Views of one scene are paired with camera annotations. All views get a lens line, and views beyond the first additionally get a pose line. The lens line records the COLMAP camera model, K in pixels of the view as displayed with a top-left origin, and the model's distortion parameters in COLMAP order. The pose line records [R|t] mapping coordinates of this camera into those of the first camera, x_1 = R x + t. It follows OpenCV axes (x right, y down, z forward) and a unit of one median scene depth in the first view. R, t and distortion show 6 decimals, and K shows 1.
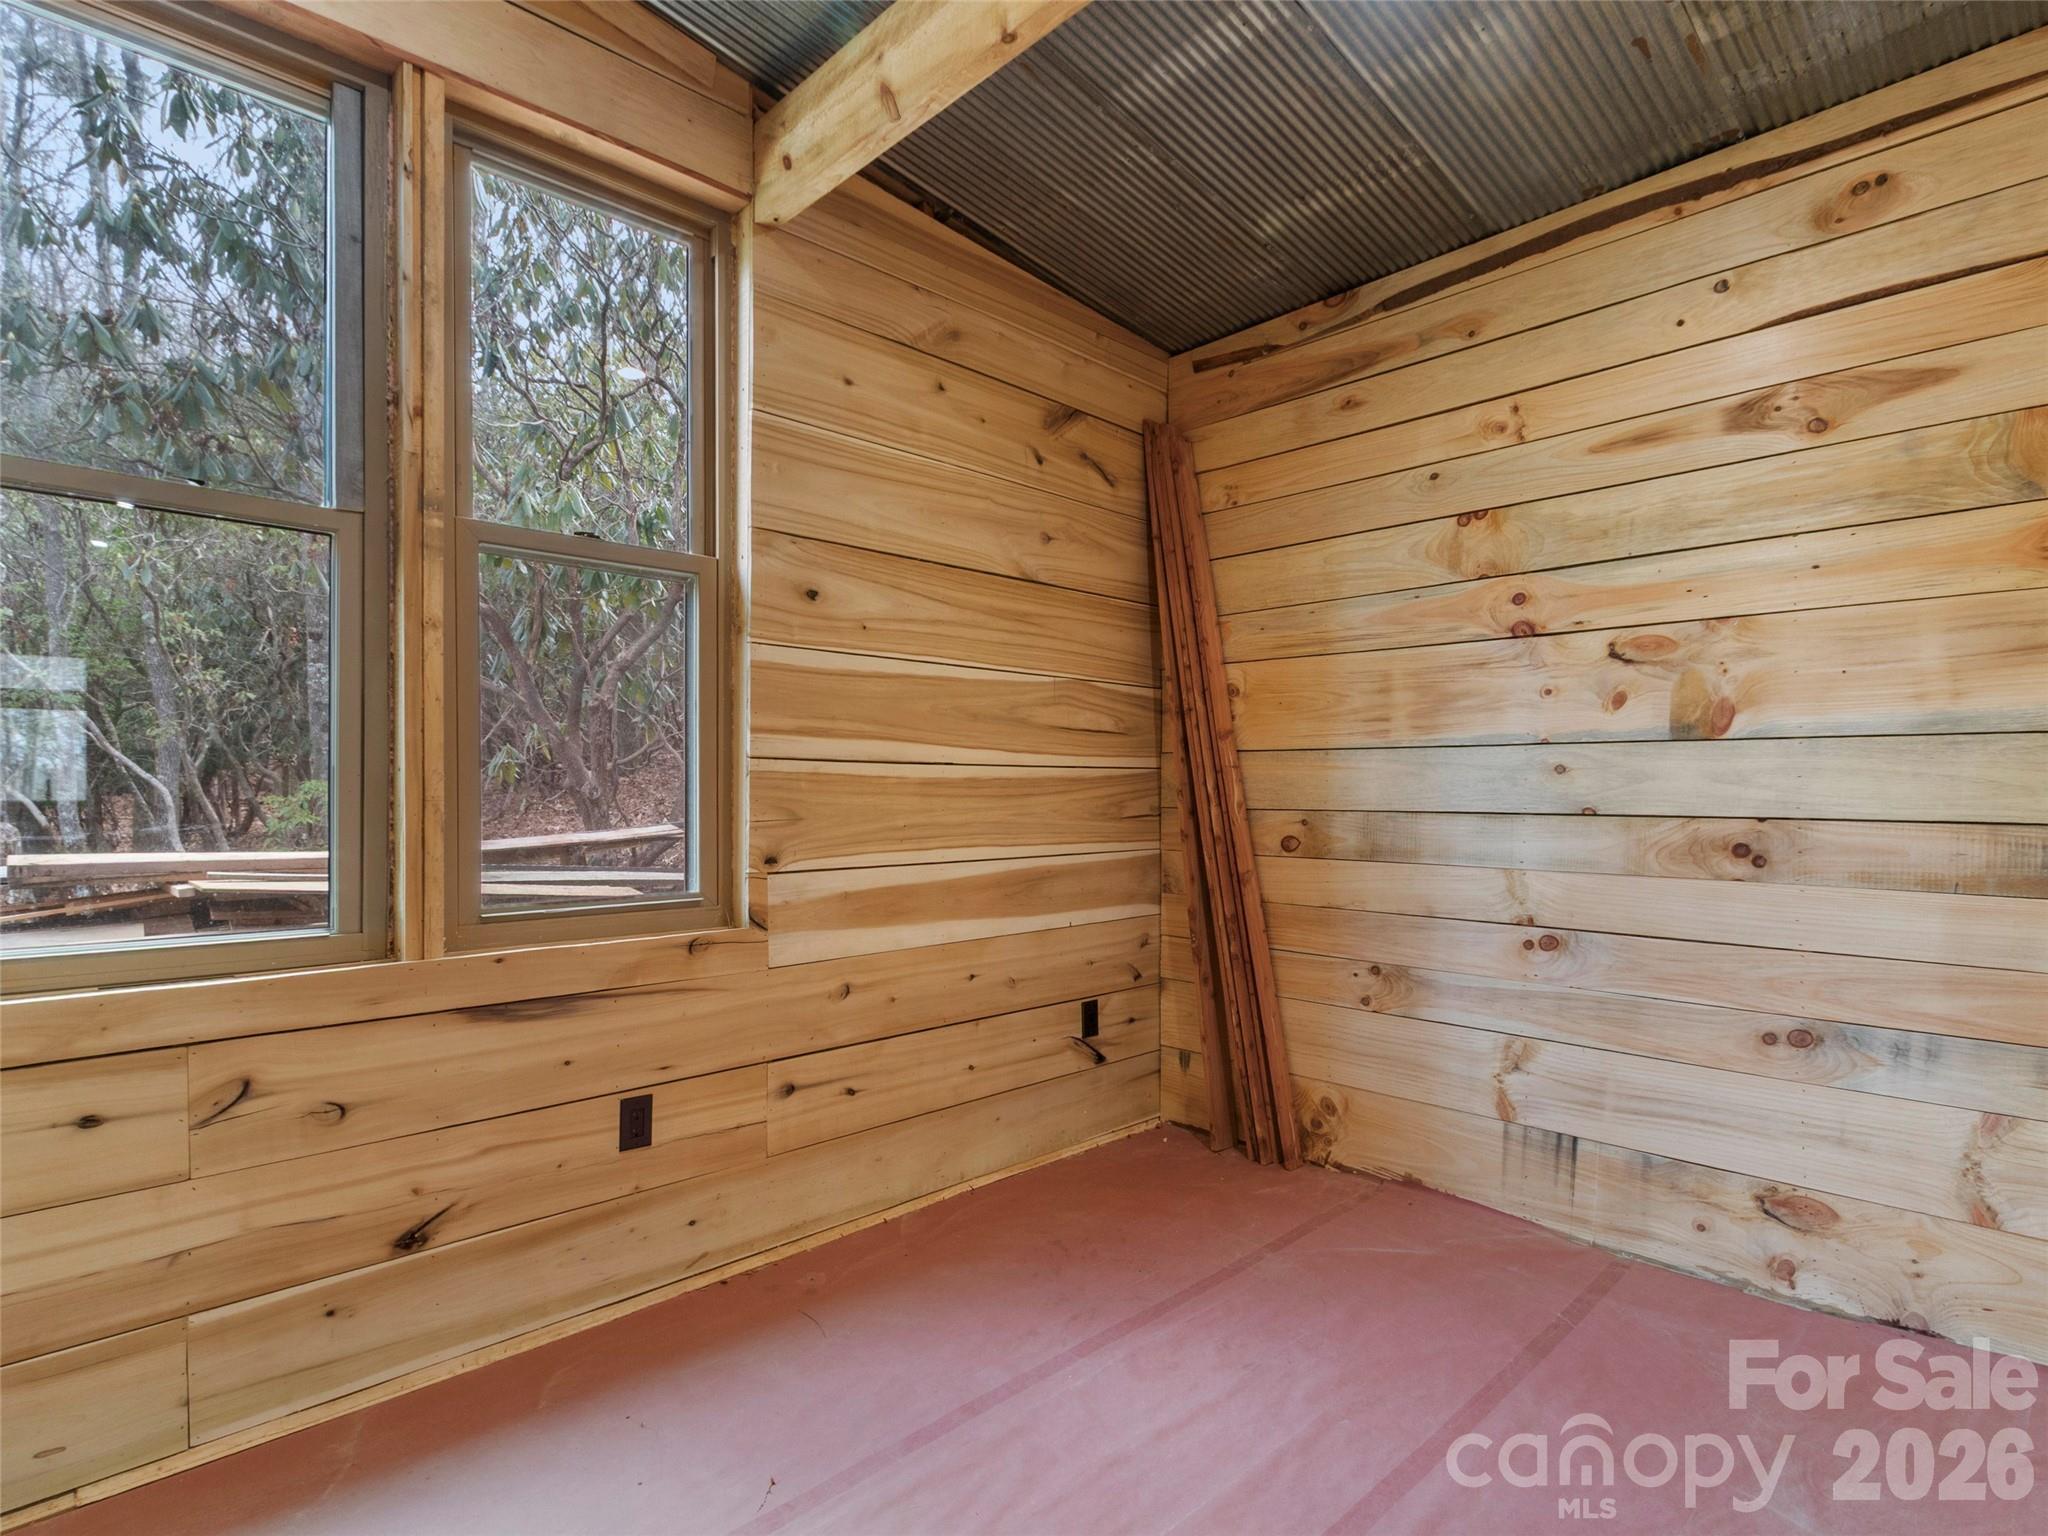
lens RADIAL K [[1074.8, 0, 1016.7], [0, 1074.8, 777.8], [0, 0, 1]] dist [0.003419, -0.001049]
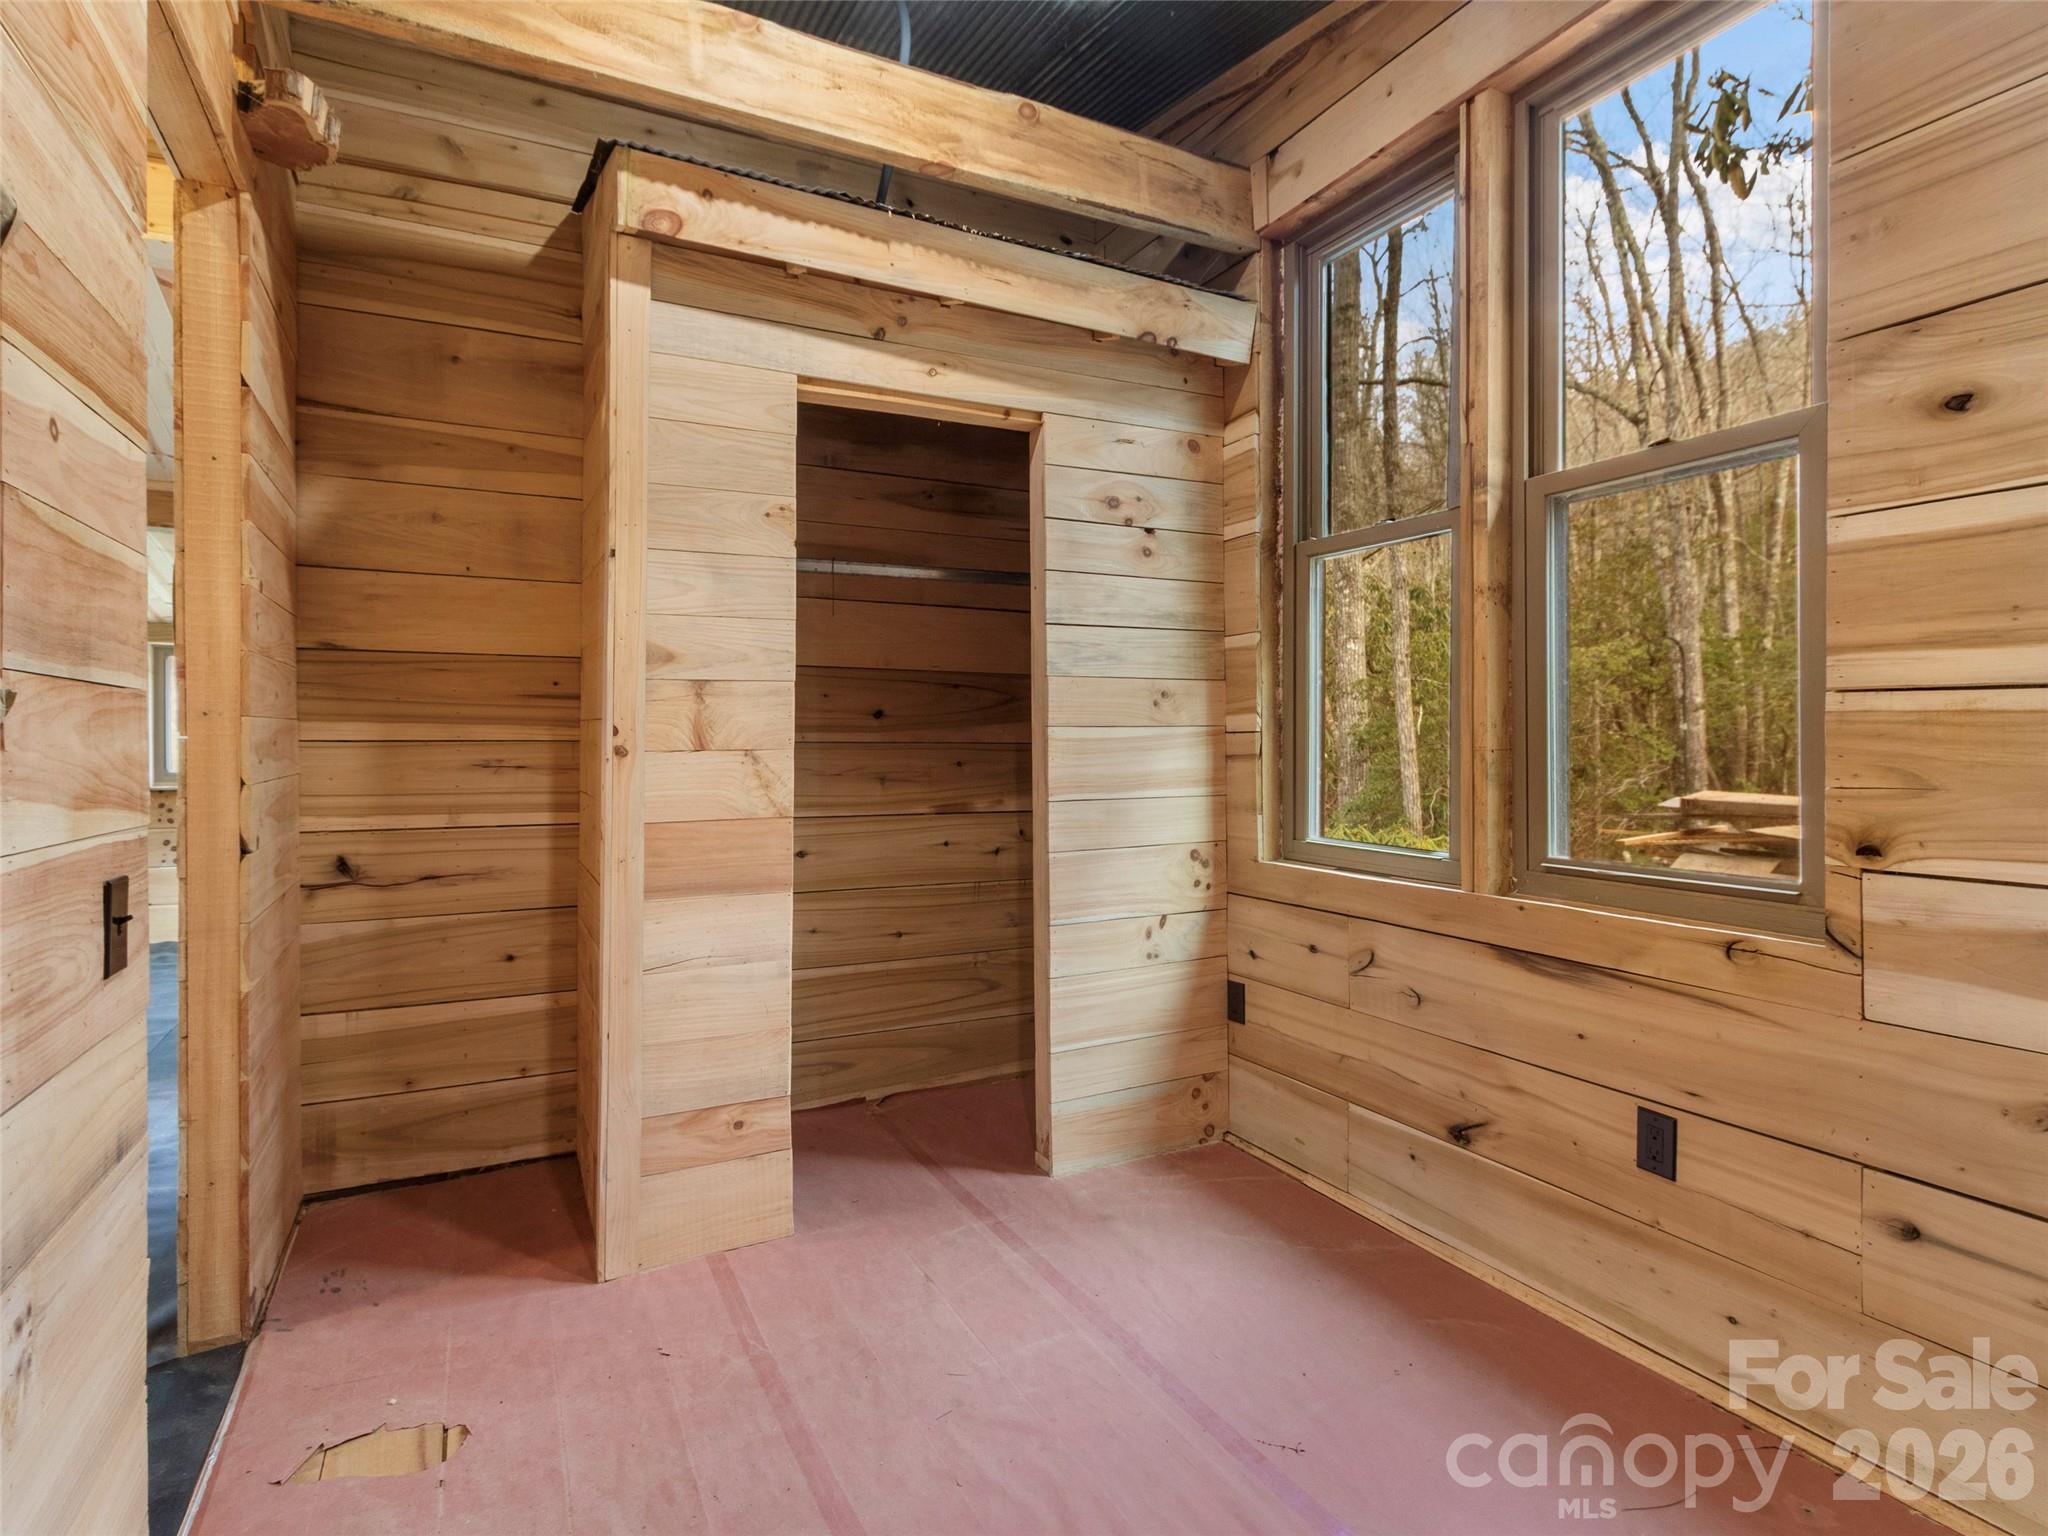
lens RADIAL K [[1074.8, 0, 1034.8], [0, 1074.8, 734.8], [0, 0, 1]] dist [0.003419, -0.001049]
pose [[-0.289968, -0.007201, -0.957009, 0.594476], [0.010832, 0.999883, -0.010806, 0.011123], [0.956975, -0.013500, -0.289856, 0.809522]]
